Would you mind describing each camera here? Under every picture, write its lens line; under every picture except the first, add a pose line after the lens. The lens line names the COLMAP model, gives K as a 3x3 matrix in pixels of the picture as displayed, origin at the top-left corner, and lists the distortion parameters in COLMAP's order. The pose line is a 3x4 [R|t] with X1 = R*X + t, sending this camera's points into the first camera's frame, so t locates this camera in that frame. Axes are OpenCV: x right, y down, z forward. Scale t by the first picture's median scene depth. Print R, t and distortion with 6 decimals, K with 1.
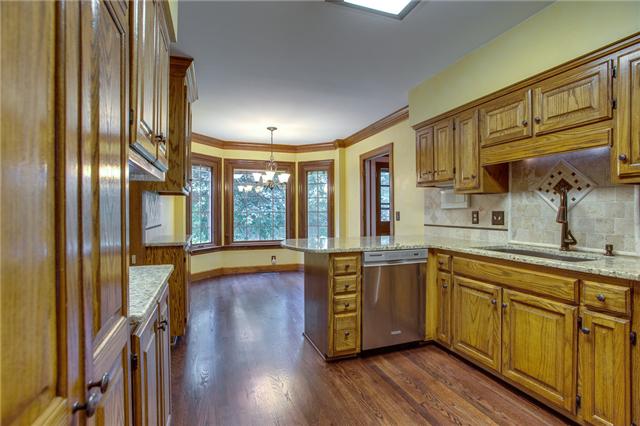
lens RADIAL K [[308.1, 0, 315.1], [0, 308.1, 212.5], [0, 0, 1]] dist [-0.011334, 0.000222]
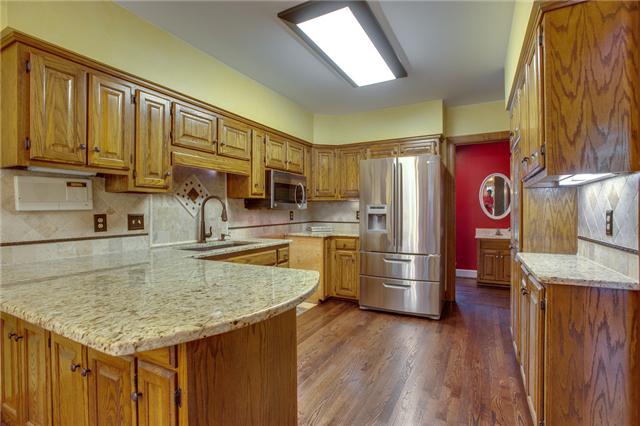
lens RADIAL K [[308.1, 0, 318.8], [0, 308.1, 213.4], [0, 0, 1]] dist [-0.011334, 0.000222]
pose [[-0.681341, -0.004710, 0.731951, -0.416465], [0.006972, 0.999892, 0.012925, -0.014426], [-0.731933, 0.013909, -0.681234, 1.279661]]
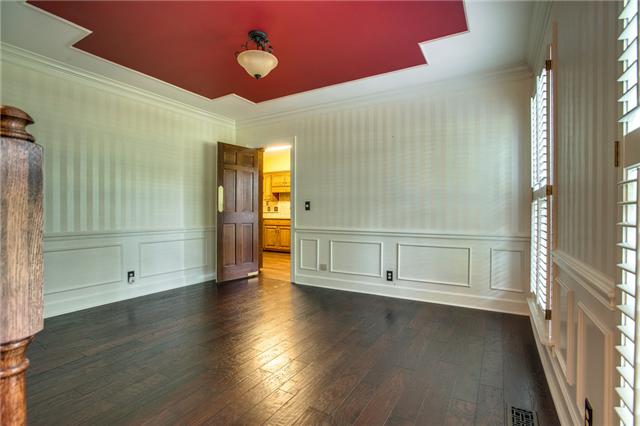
lens RADIAL K [[308.1, 0, 320.9], [0, 308.1, 212.1], [0, 0, 1]] dist [-0.011334, 0.000222]
pose [[0.762796, -0.001089, 0.646638, -1.094580], [0.000986, 0.999999, 0.000521, 0.049497], [-0.646638, 0.000241, 0.762797, -1.706877]]
